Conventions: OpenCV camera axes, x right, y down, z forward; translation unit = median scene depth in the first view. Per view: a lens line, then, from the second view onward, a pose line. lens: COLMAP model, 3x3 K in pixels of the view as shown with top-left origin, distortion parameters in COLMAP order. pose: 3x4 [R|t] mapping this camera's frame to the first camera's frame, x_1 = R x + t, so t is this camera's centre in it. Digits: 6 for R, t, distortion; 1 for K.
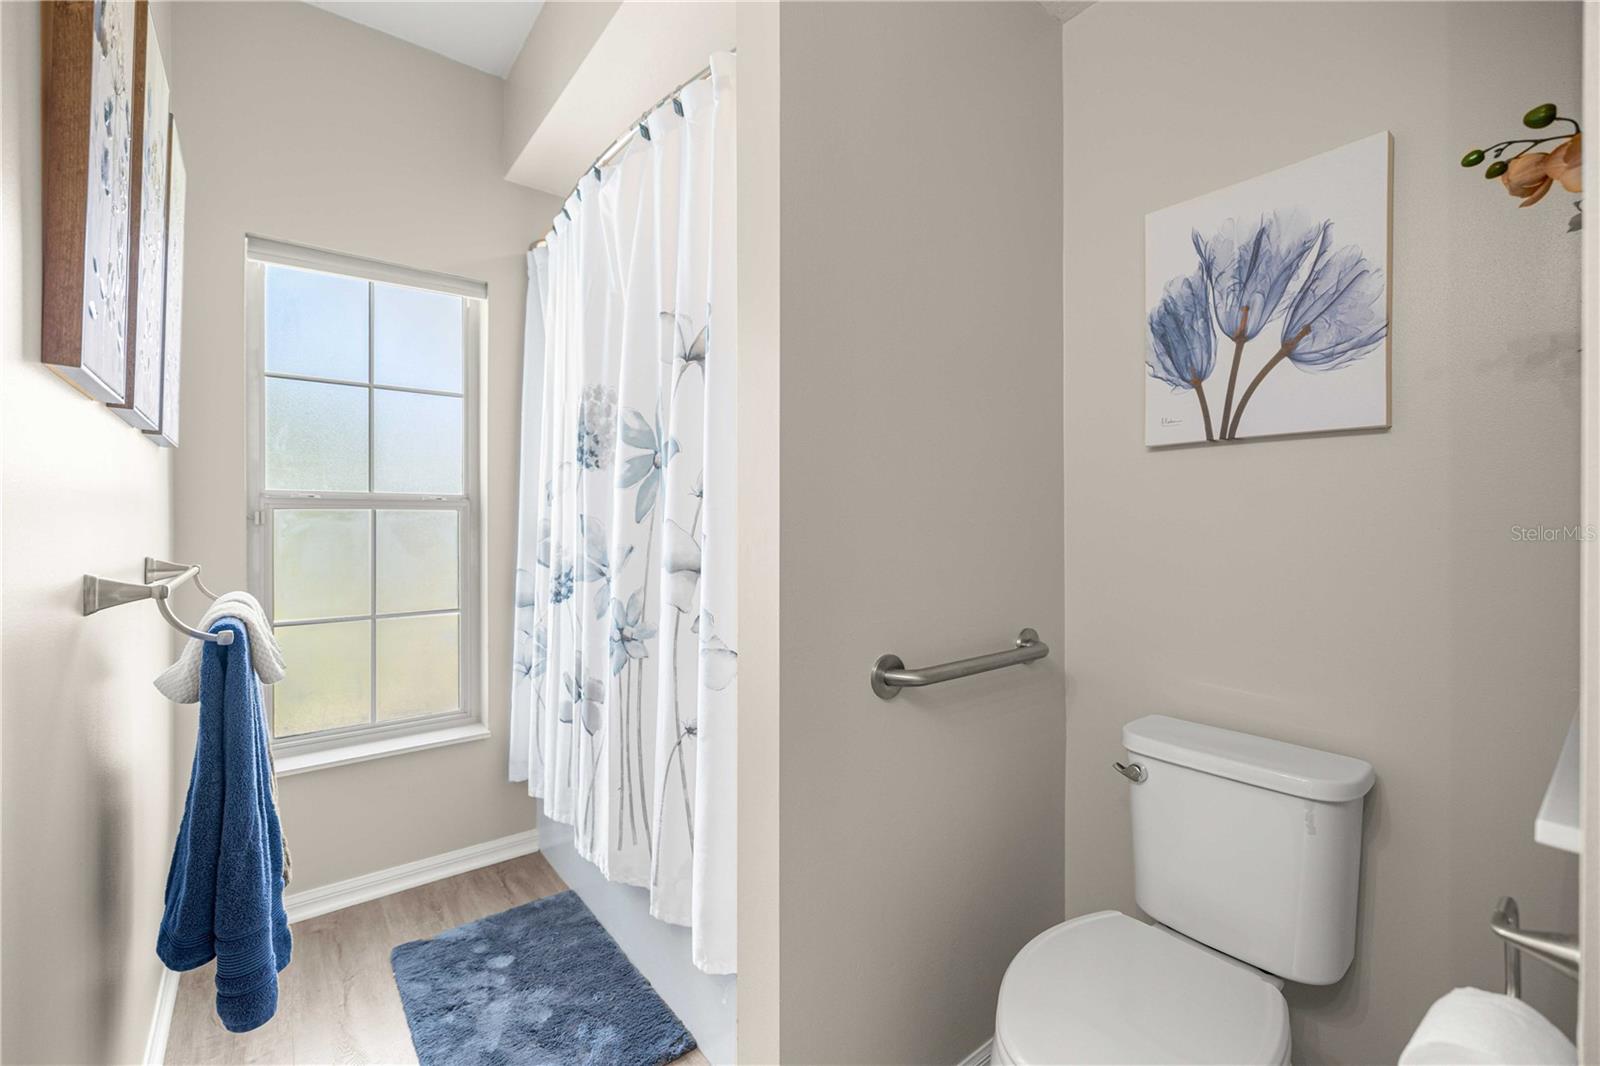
lens RADIAL K [[669.1, 0, 799.3], [0, 669.1, 522.9], [0, 0, 1]] dist [0.000755, -0.000511]
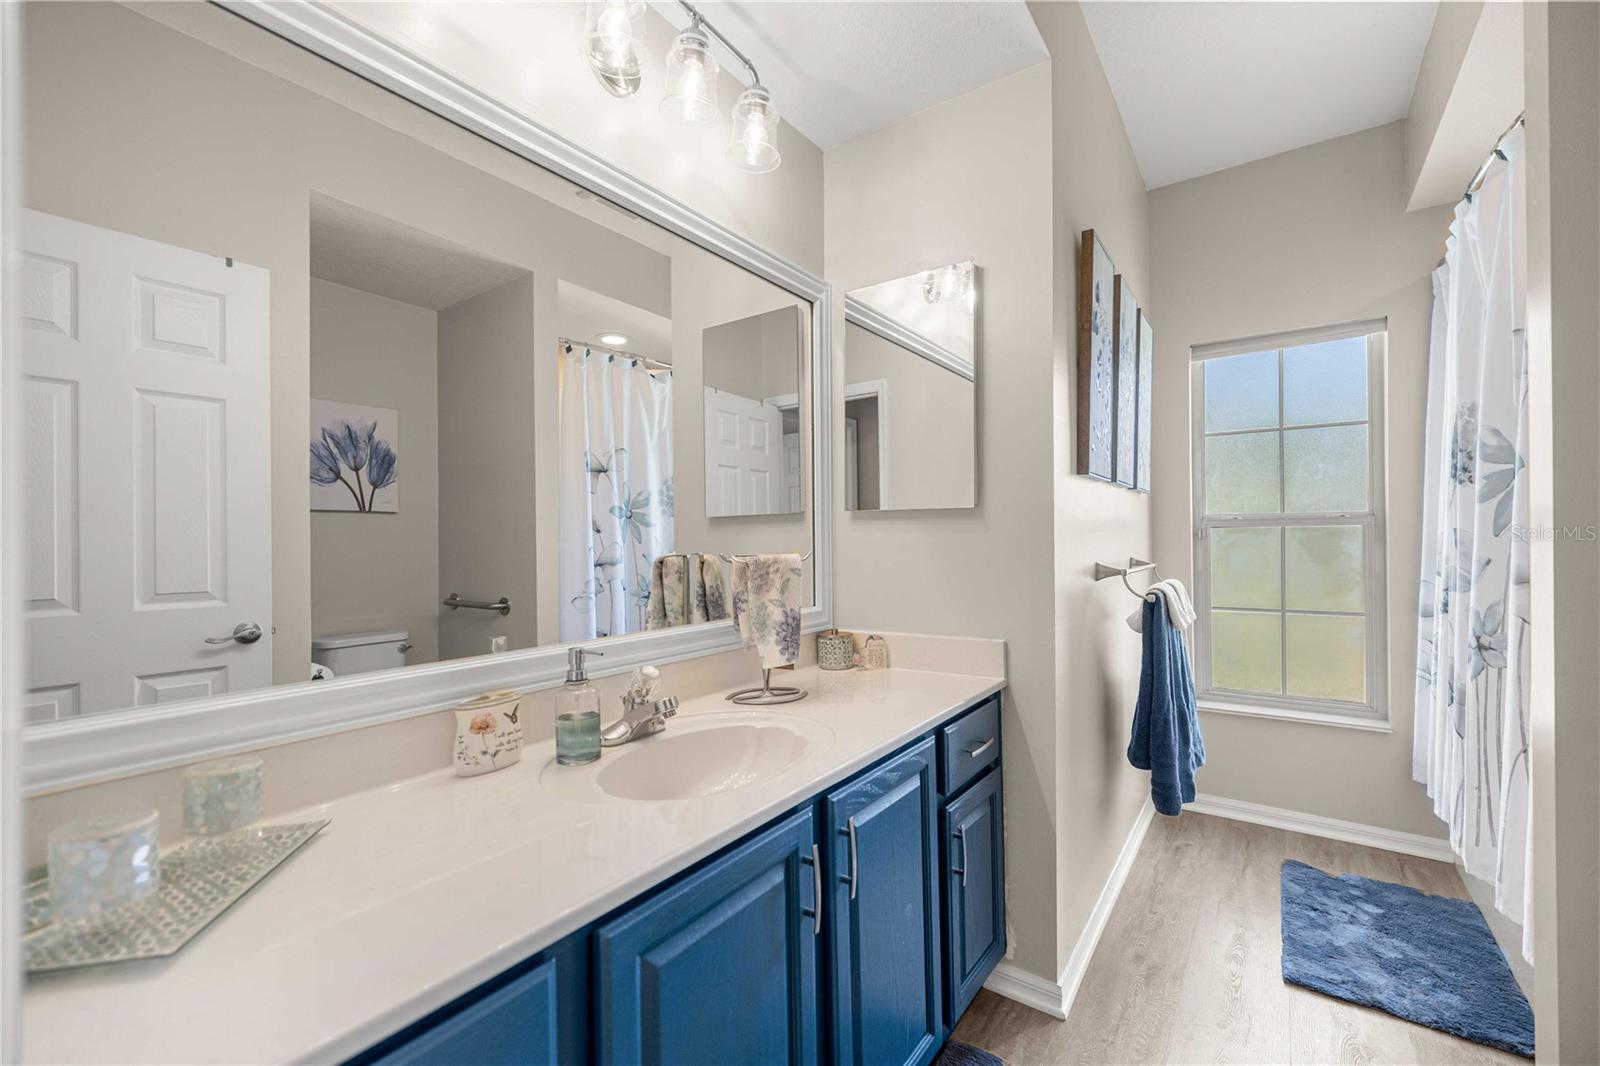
lens RADIAL K [[669.1, 0, 798.9], [0, 669.1, 537.3], [0, 0, 1]] dist [0.000755, -0.000511]
pose [[0.273936, -0.004333, -0.961738, 0.438862], [0.007133, 0.999971, -0.002474, -0.003621], [0.961721, -0.006182, 0.273959, -0.305036]]
